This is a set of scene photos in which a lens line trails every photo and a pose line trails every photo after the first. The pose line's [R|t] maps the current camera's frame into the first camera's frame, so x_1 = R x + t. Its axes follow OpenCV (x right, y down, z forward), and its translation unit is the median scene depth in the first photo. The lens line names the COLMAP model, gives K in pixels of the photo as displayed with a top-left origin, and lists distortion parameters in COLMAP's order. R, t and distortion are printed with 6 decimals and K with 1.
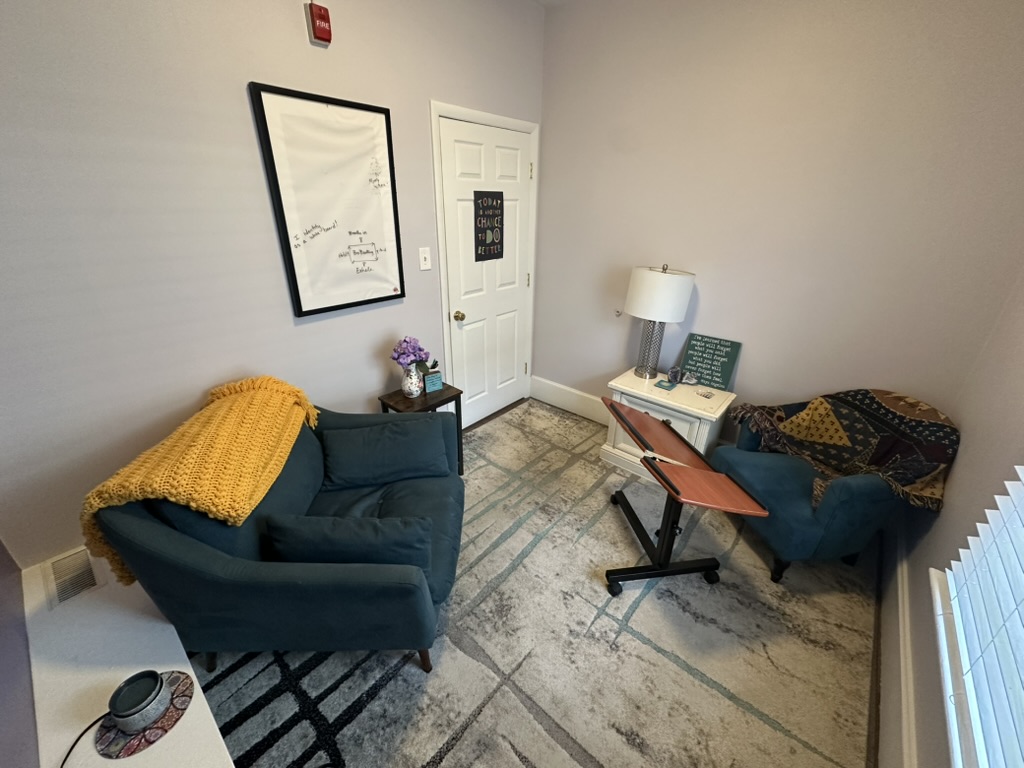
lens RADIAL K [[409.9, 0, 509.0], [0, 409.9, 383.2], [0, 0, 1]] dist [0.000023, -0.000117]
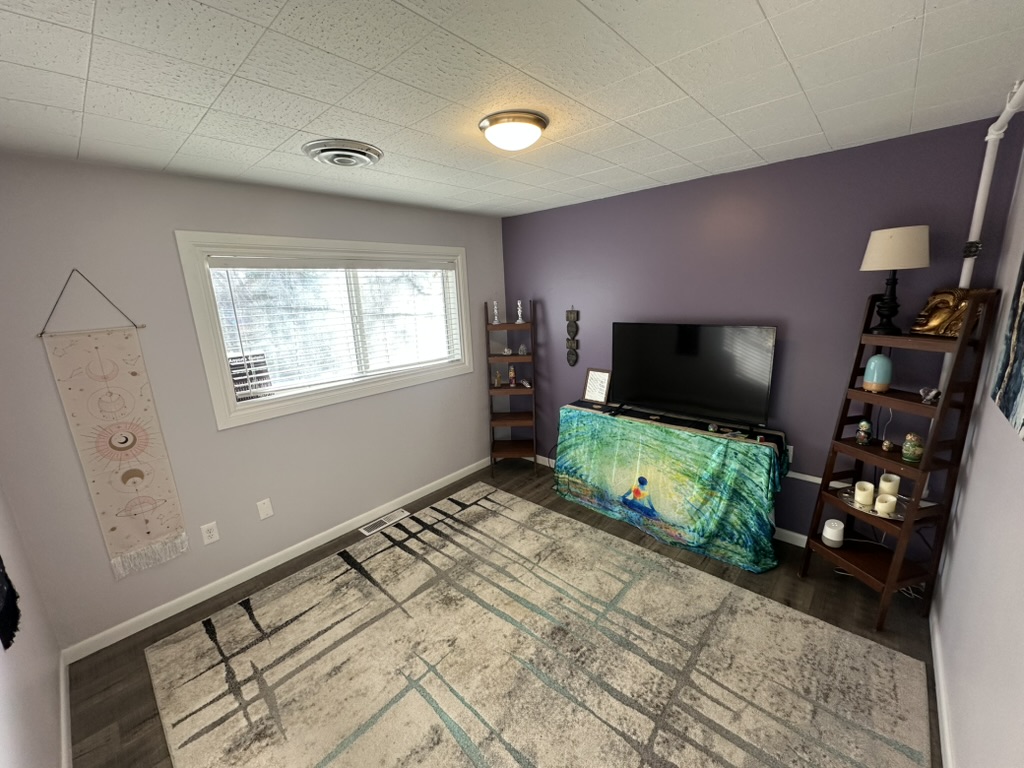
lens RADIAL K [[409.9, 0, 511.2], [0, 409.9, 384.3], [0, 0, 1]] dist [0.000023, -0.000117]
pose [[-0.021231, 0.223651, -0.974438, 1.159127], [-0.373117, 0.902467, 0.215262, -0.466949], [0.927541, 0.368150, 0.064288, 0.868192]]
